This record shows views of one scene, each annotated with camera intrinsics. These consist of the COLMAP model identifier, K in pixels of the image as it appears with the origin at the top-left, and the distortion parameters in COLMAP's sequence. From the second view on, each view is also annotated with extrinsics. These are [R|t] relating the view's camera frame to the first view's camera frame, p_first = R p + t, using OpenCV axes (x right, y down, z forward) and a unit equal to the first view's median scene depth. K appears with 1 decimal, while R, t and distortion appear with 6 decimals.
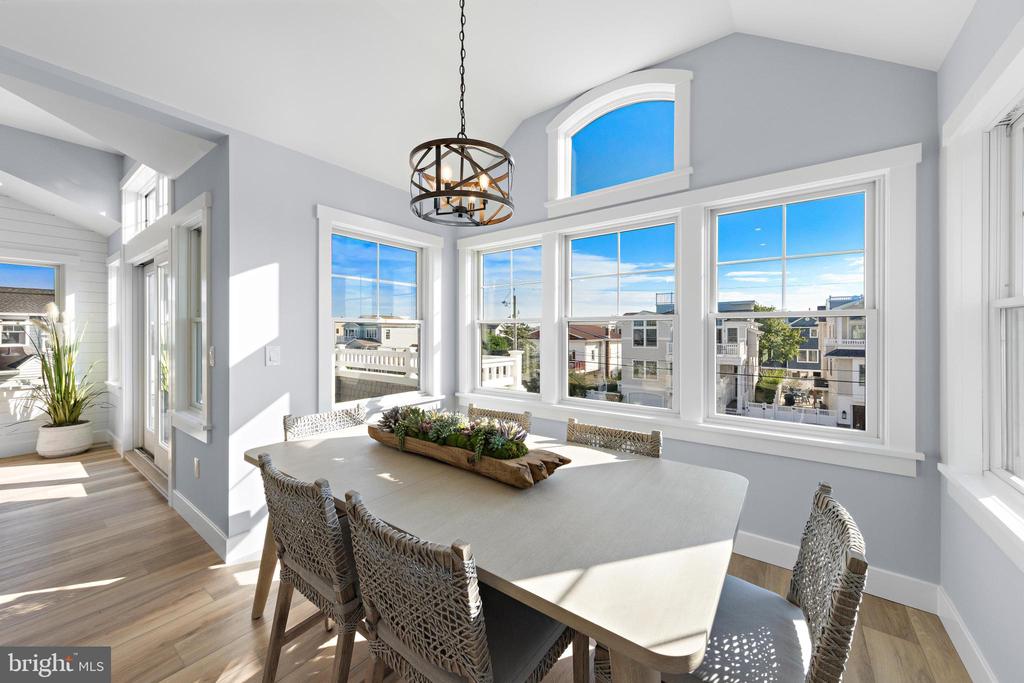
lens RADIAL K [[375.7, 0, 512.6], [0, 375.7, 330.5], [0, 0, 1]] dist [-0.001320, -0.000492]
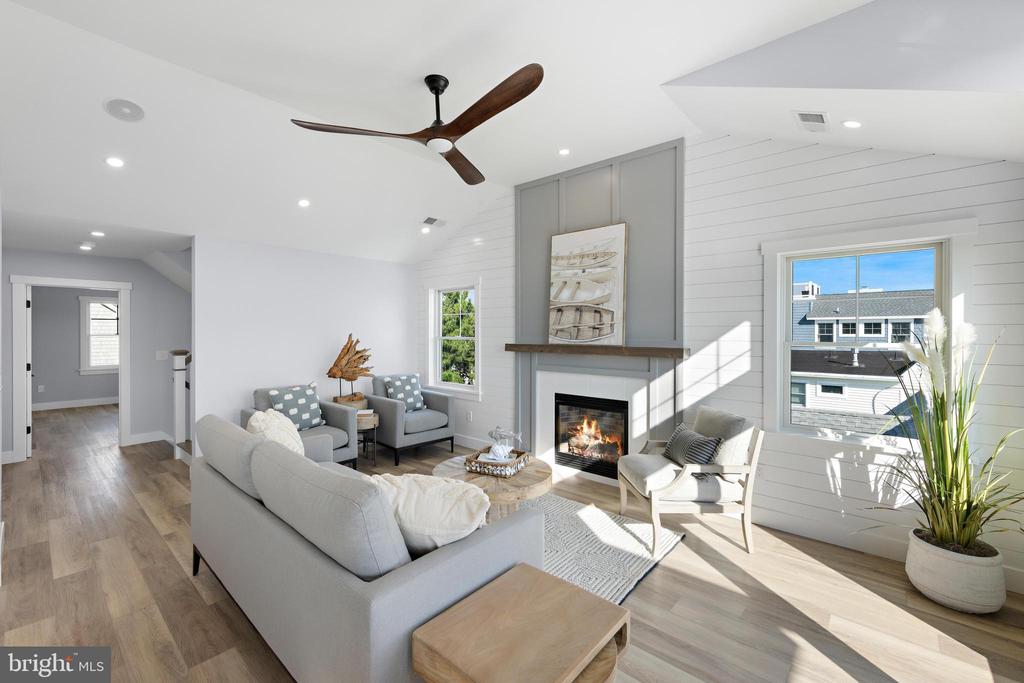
lens RADIAL K [[432.5, 0, 512.9], [0, 432.5, 334.1], [0, 0, 1]] dist [0.010783, 0.000280]
pose [[-0.086950, 0.005499, -0.996198, -0.512806], [0.003285, 0.999981, 0.005233, -0.042977], [0.996207, -0.002818, -0.086966, 0.427319]]
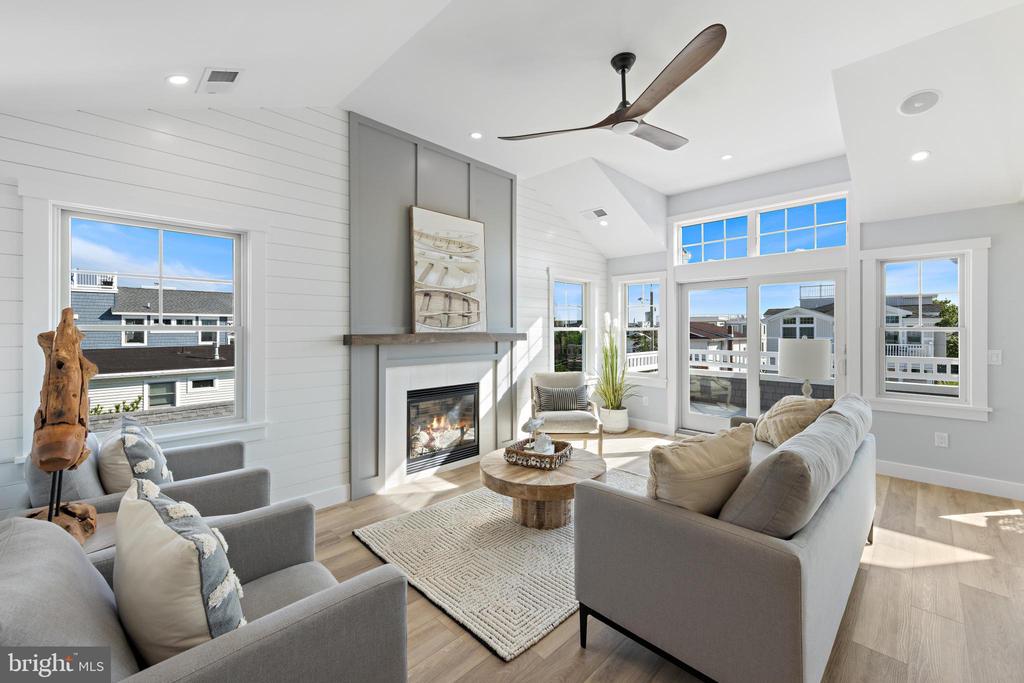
lens RADIAL K [[414.1, 0, 515.6], [0, 414.1, 327.6], [0, 0, 1]] dist [0.011598, 0.000134]
pose [[0.990366, -0.001627, -0.138463, -1.249859], [0.001481, 0.999998, -0.001159, -0.023069], [0.138465, 0.000943, 0.990367, -0.399257]]
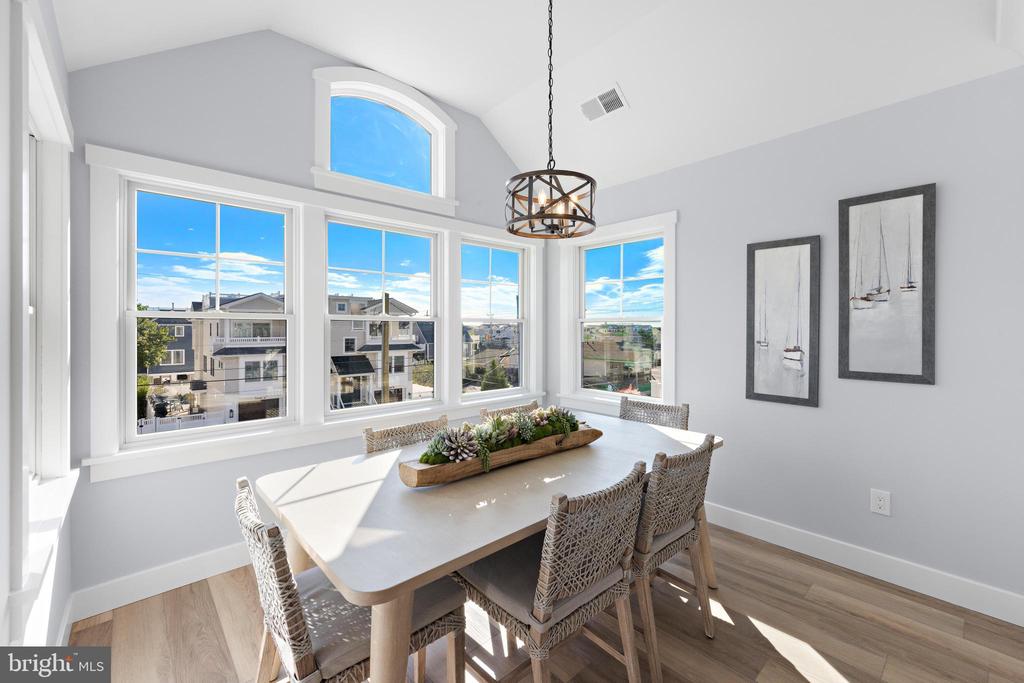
lens RADIAL K [[424.9, 0, 515.4], [0, 424.9, 330.0], [0, 0, 1]] dist [0.002408, 0.000252]
pose [[0.191100, -0.001231, 0.981570, -0.481474], [-0.002752, 0.999995, 0.001789, -0.003184], [-0.981567, -0.003043, 0.191095, 0.289606]]
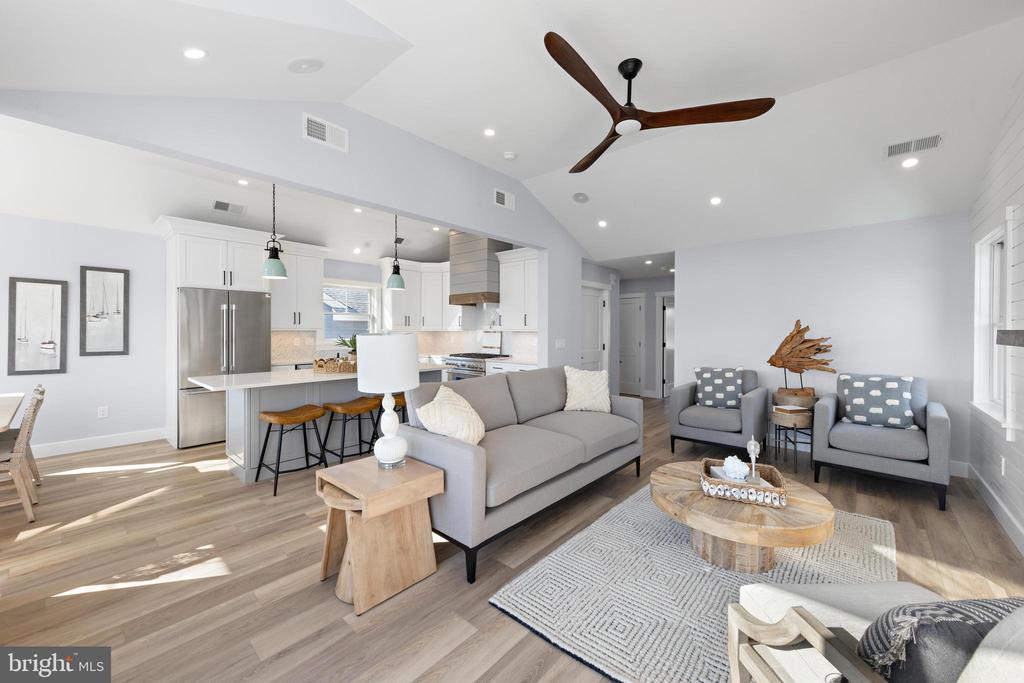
lens RADIAL K [[391.4, 0, 514.9], [0, 391.4, 332.8], [0, 0, 1]] dist [0.001369, 0.000067]
pose [[-0.996793, -0.004239, 0.079911, -1.041627], [-0.004158, 0.999991, 0.001173, -0.006074], [-0.079916, 0.000837, -0.996801, 0.888954]]
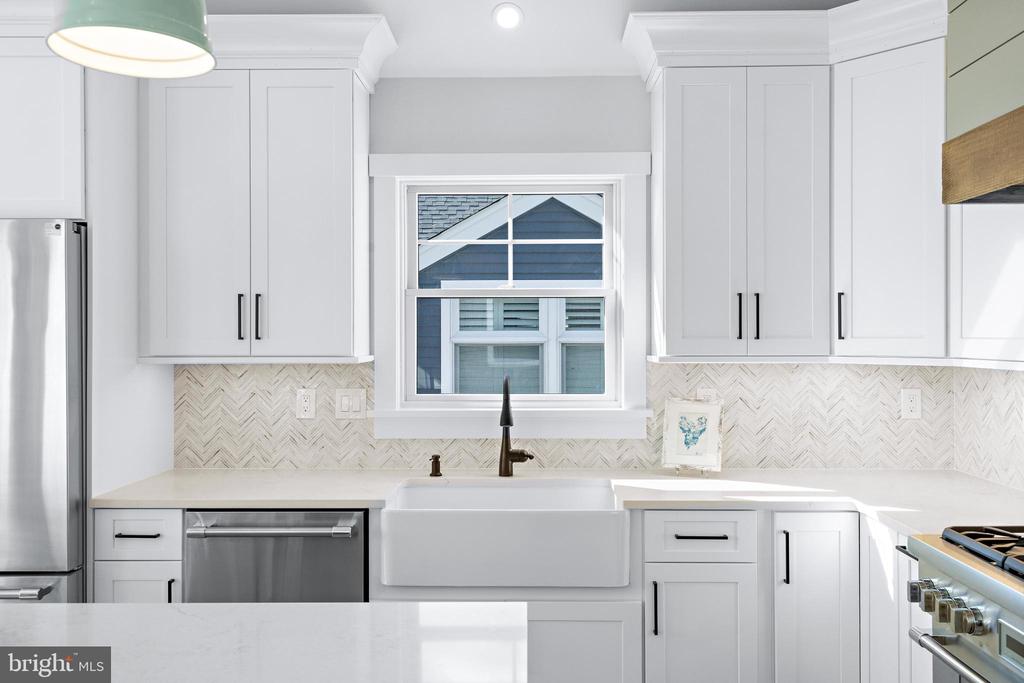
lens RADIAL K [[836.1, 0, 512.0], [0, 836.1, 341.5], [0, 0, 1]] dist [0.017387, 0.000648]
pose [[-0.584751, -0.003707, 0.811204, -0.921113], [-0.001305, 0.999993, 0.003629, -0.032141], [-0.811212, 0.001064, -0.584752, -0.122231]]
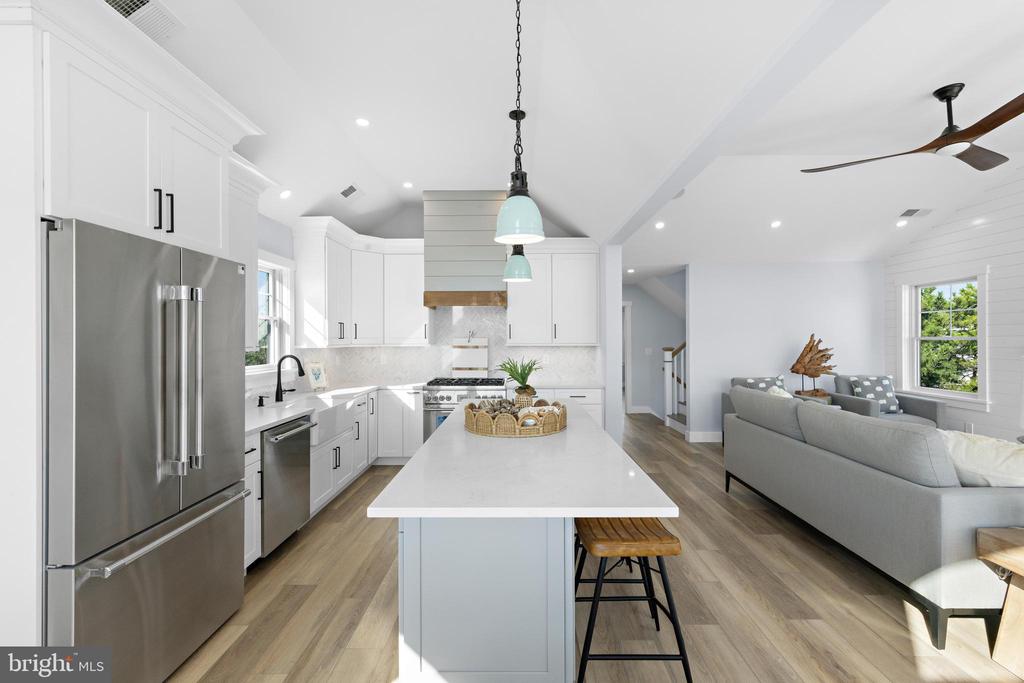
lens RADIAL K [[444.3, 0, 514.2], [0, 444.3, 339.6], [0, 0, 1]] dist [0.006918, 0.000193]
pose [[-0.804651, 0.003601, -0.593737, -0.161880], [0.006197, 0.999978, -0.002334, -0.024510], [0.593715, -0.005558, -0.804656, 0.418178]]
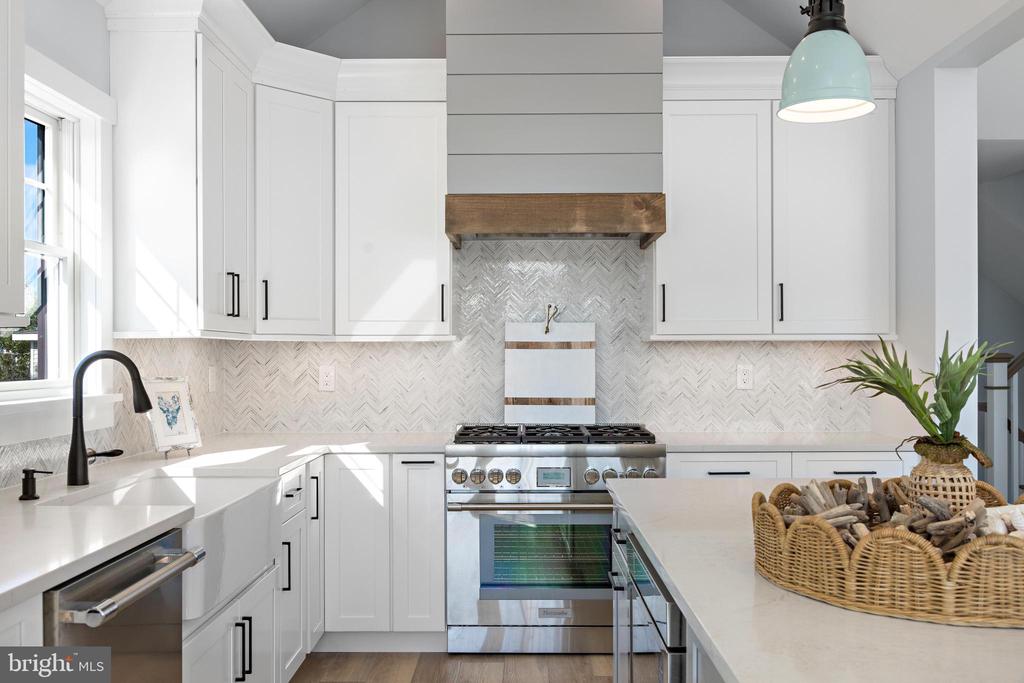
lens RADIAL K [[915.4, 0, 515.4], [0, 915.4, 356.8], [0, 0, 1]] dist [0.004122, -0.003542]
pose [[-0.806144, 0.003654, -0.591708, -0.180973], [0.005558, 0.999984, -0.001397, 0.007226], [0.591693, -0.004415, -0.806151, 0.117351]]
